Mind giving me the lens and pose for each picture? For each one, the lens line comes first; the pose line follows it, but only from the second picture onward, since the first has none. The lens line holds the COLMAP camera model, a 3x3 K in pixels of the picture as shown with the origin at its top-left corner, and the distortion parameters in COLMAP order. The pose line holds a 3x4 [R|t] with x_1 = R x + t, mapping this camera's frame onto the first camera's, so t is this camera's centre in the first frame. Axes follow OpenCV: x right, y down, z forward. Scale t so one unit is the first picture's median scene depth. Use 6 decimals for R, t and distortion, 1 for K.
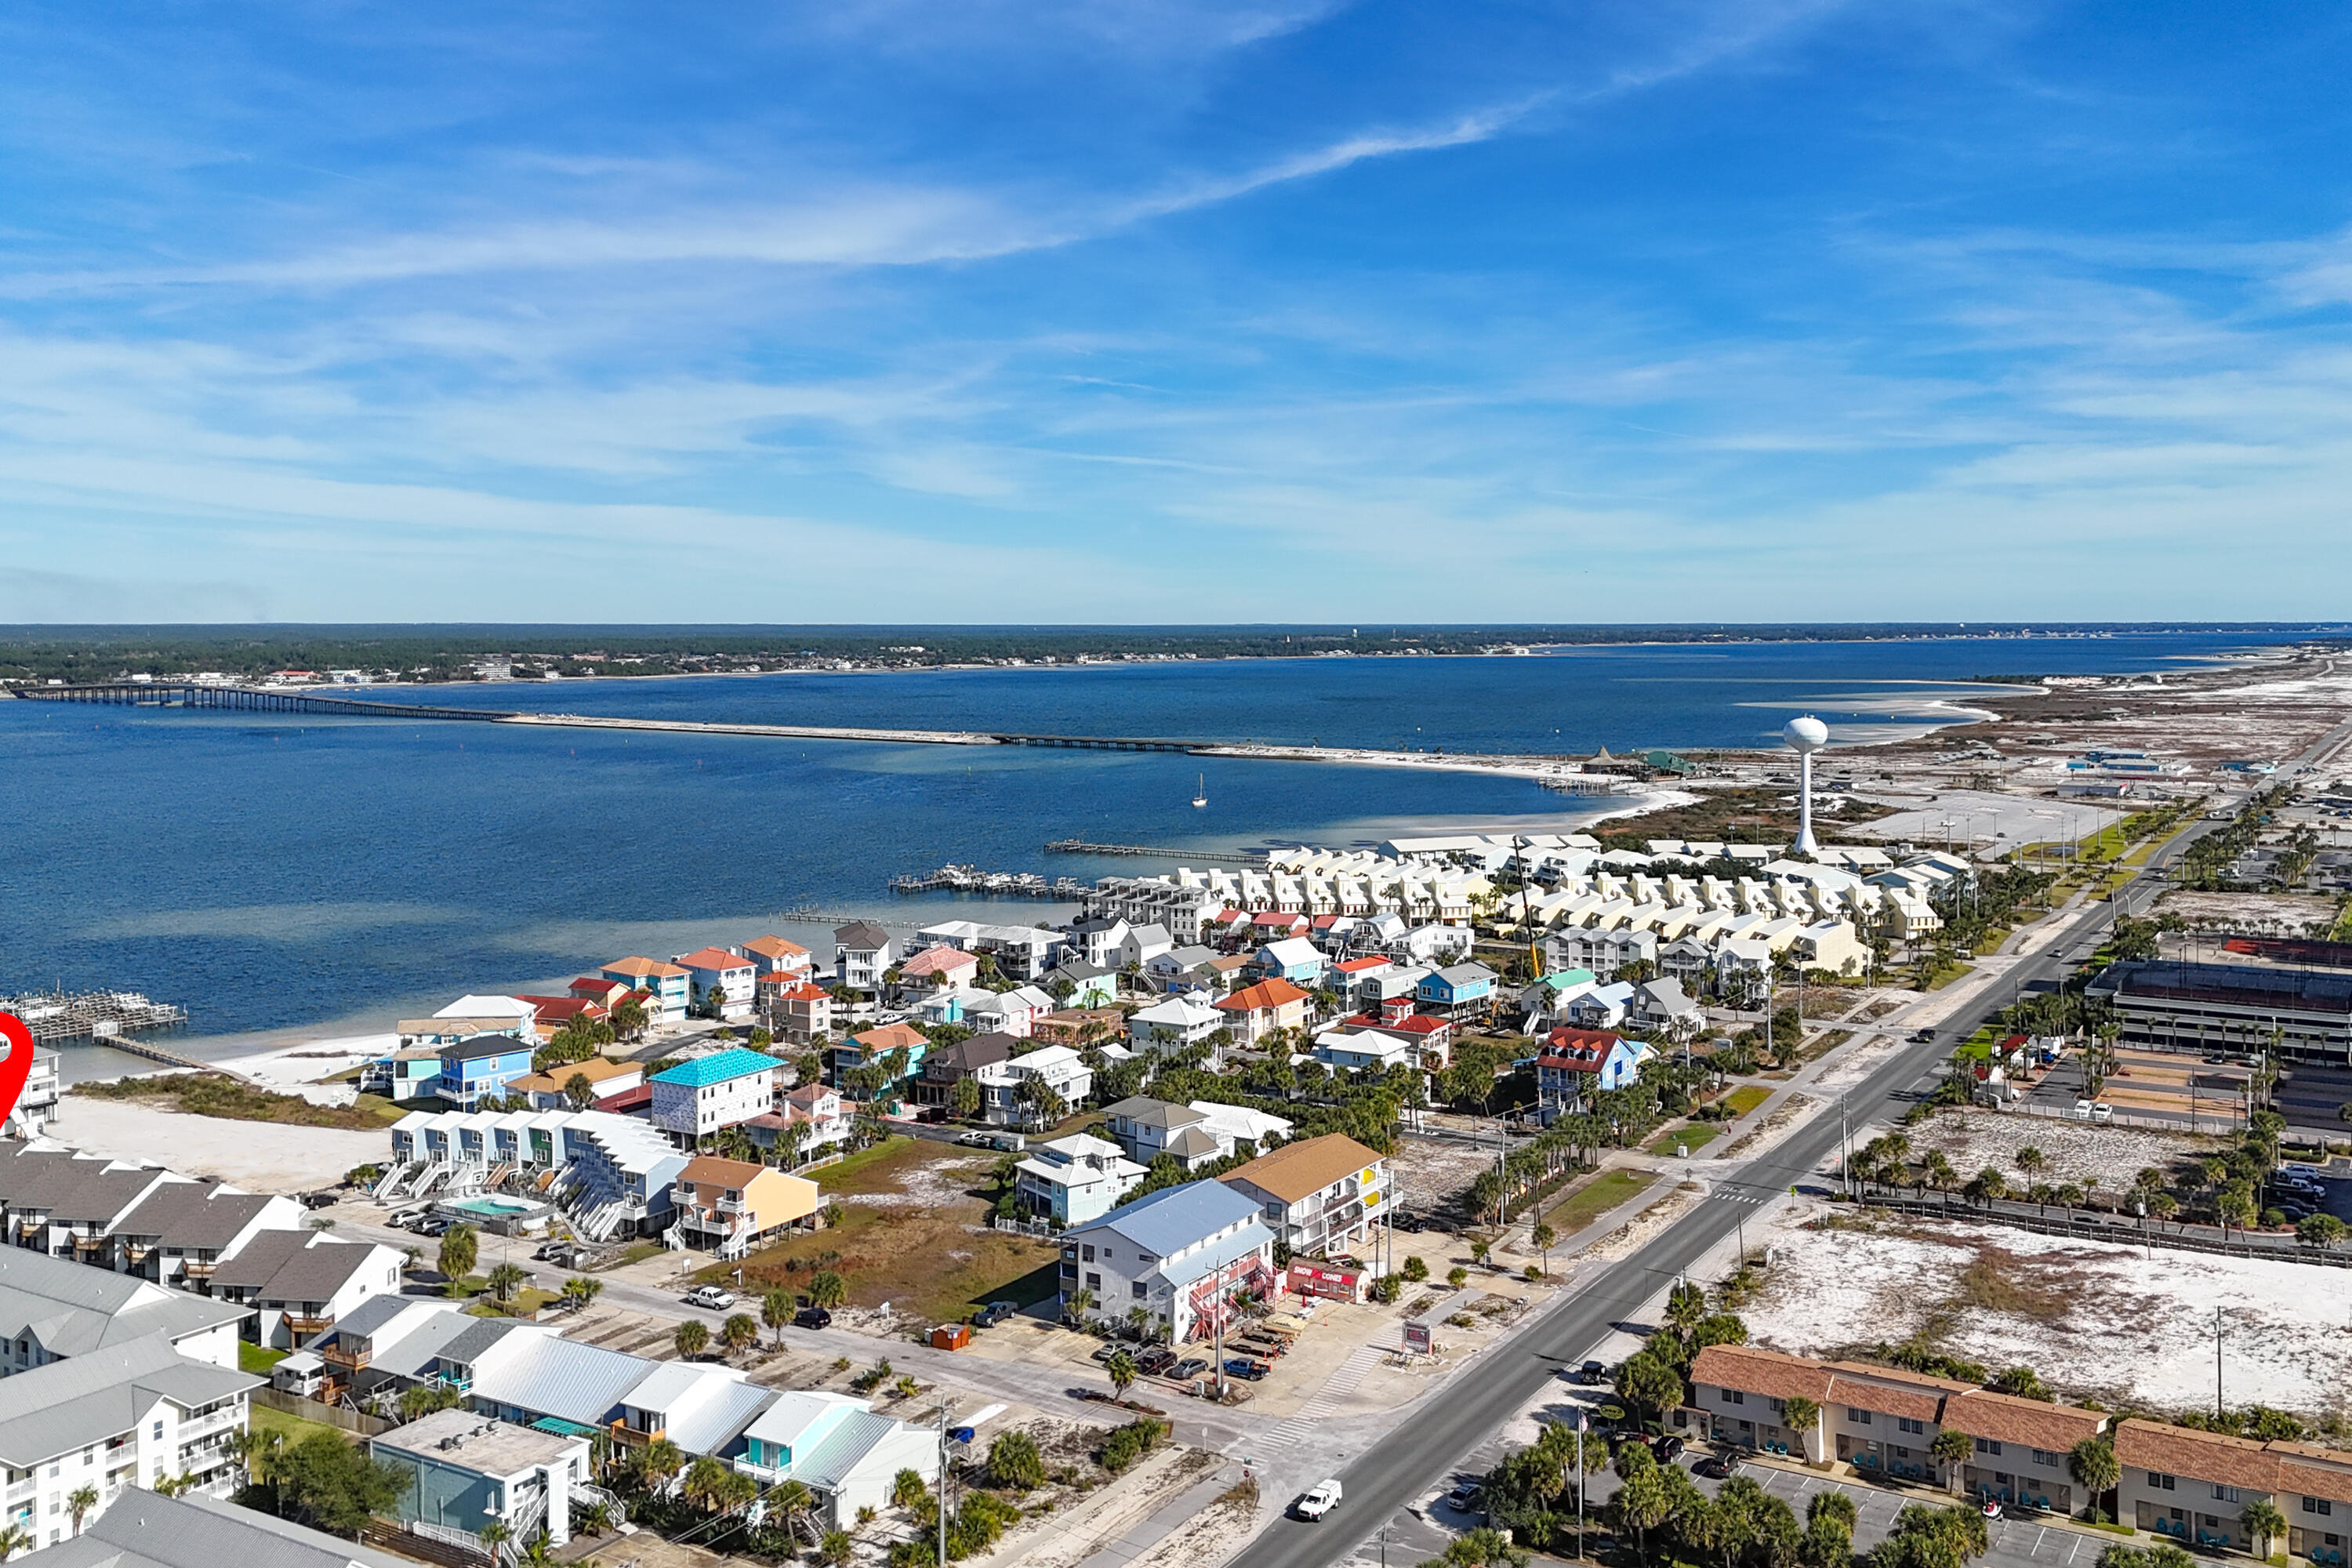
lens RADIAL K [[2008.7, 0, 1176.0], [0, 2008.7, 784.0], [0, 0, 1]] dist [0.049166, -0.002538]
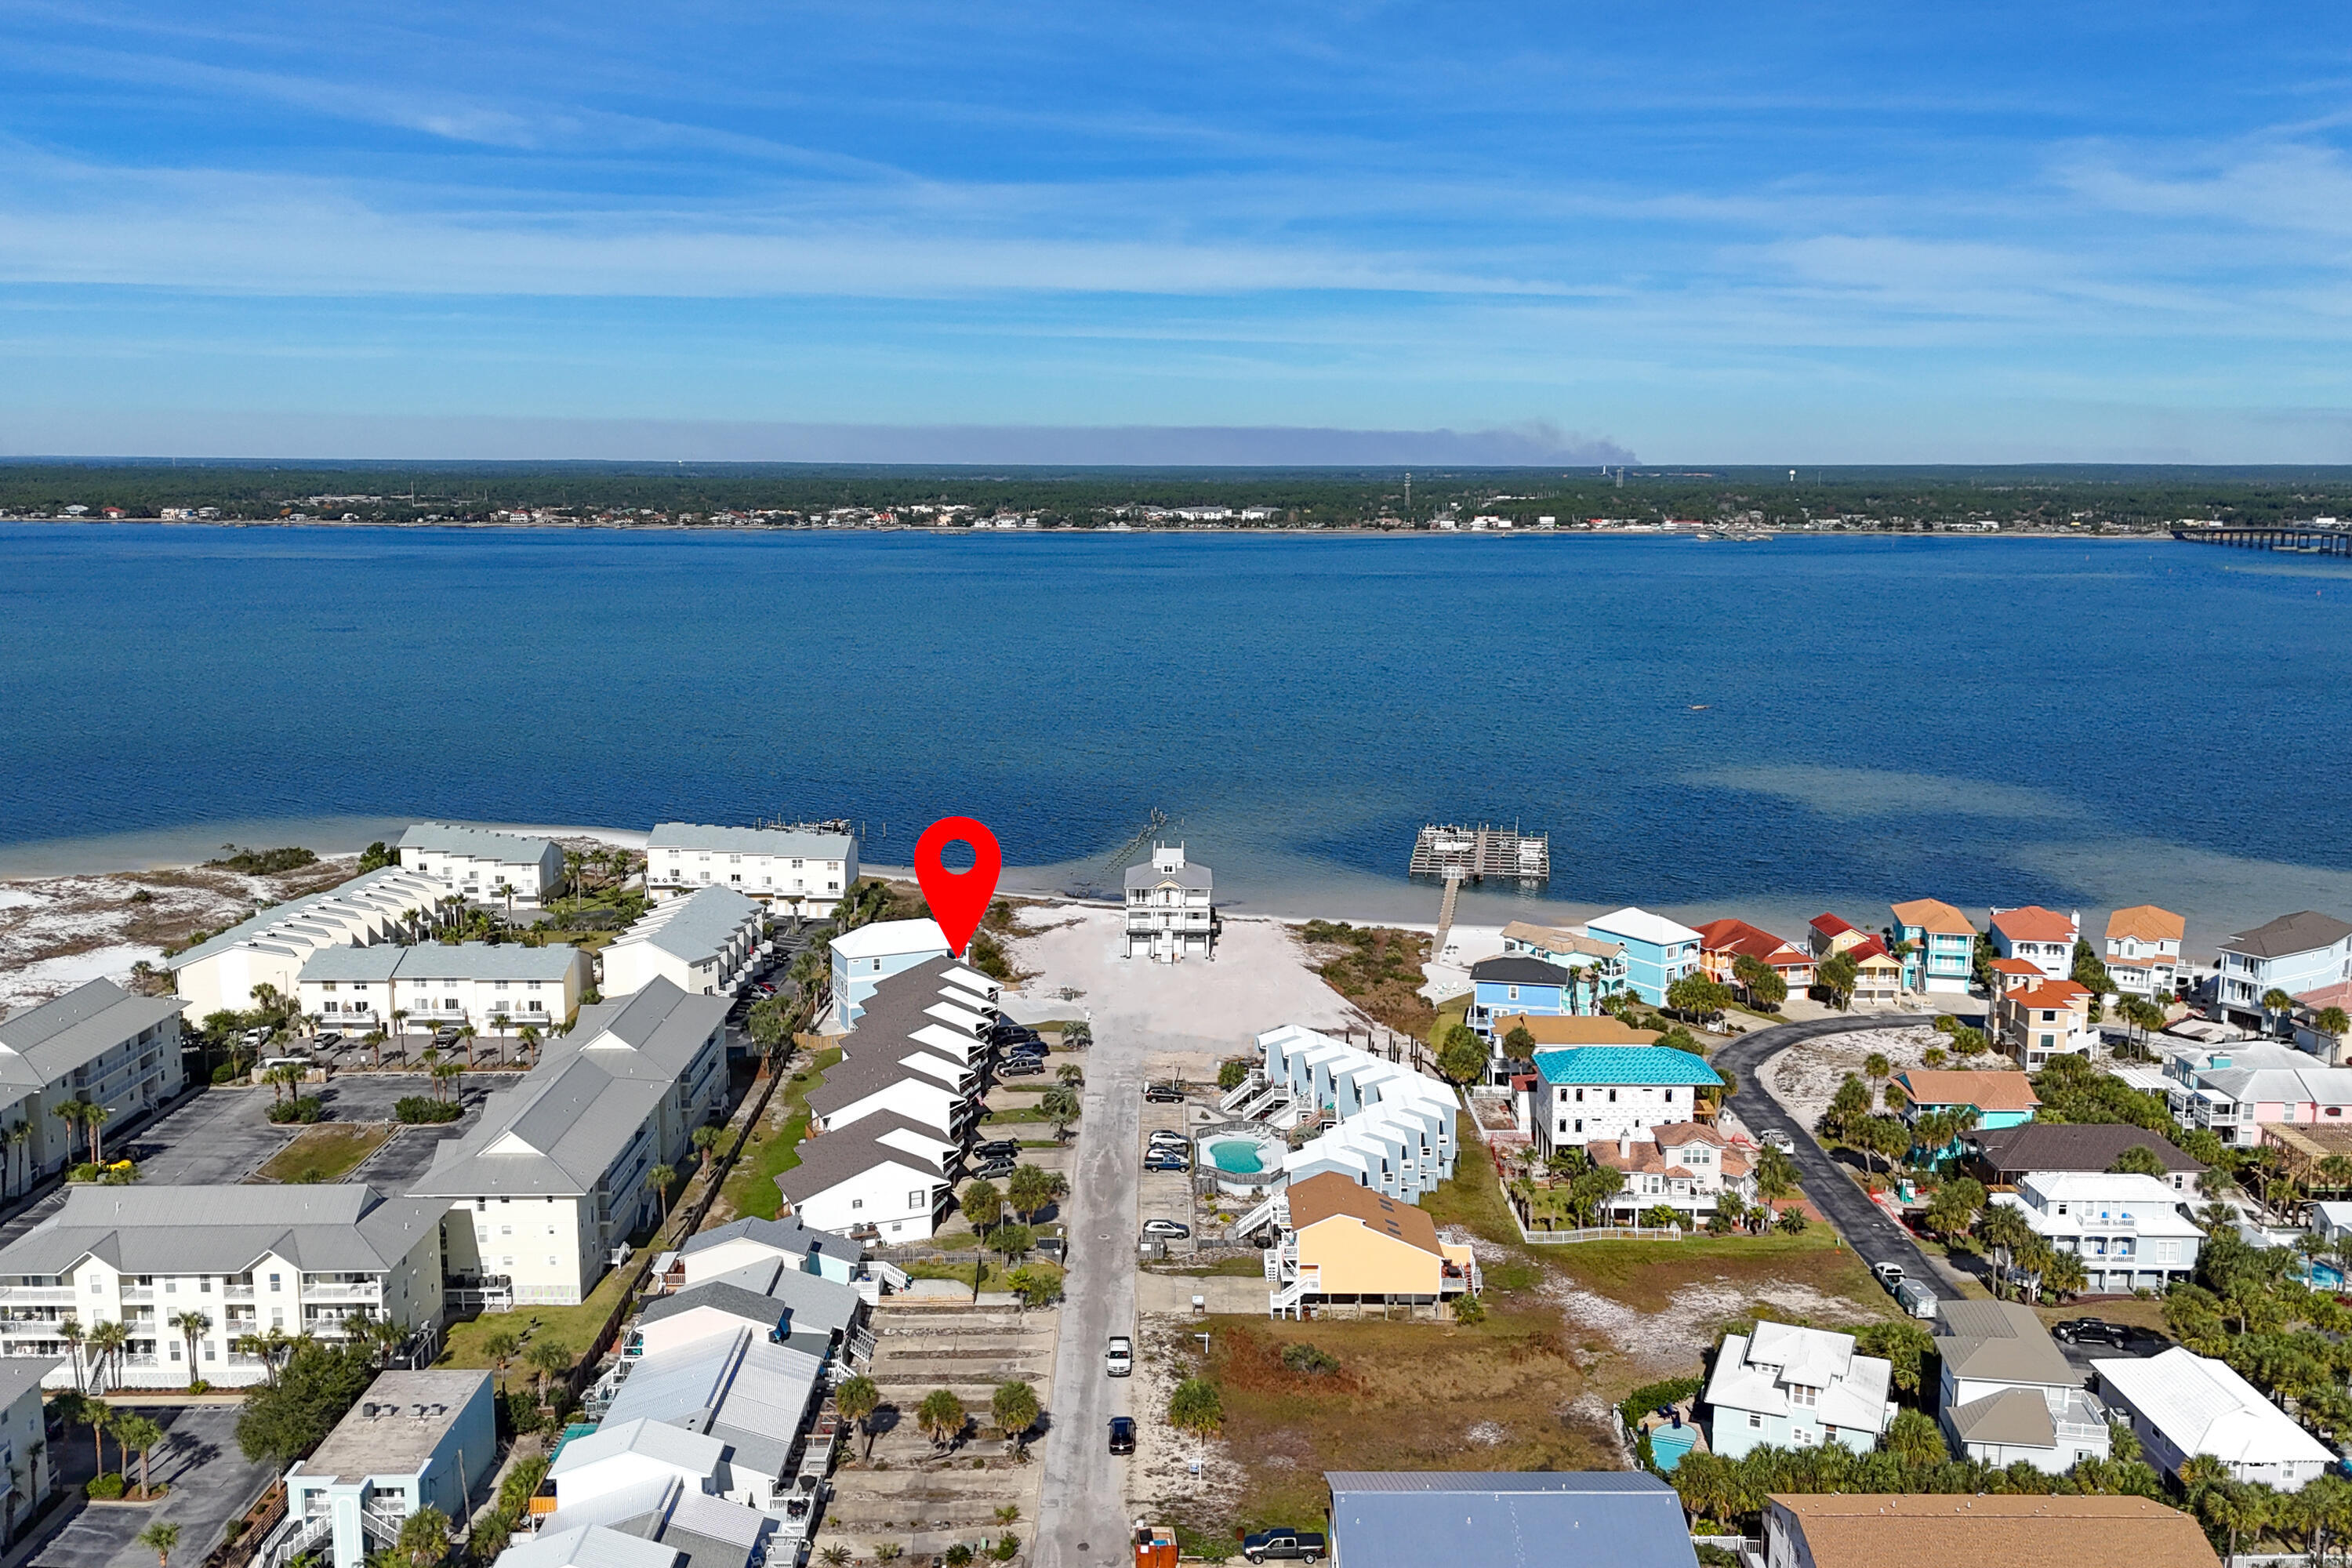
lens RADIAL K [[2008.7, 0, 1176.0], [0, 2008.7, 784.0], [0, 0, 1]] dist [0.049166, -0.002538]
pose [[0.543713, 0.135998, -0.828179, 0.392080], [-0.071981, 0.990704, 0.115429, -0.049645], [0.836179, -0.003147, 0.548448, 0.630009]]
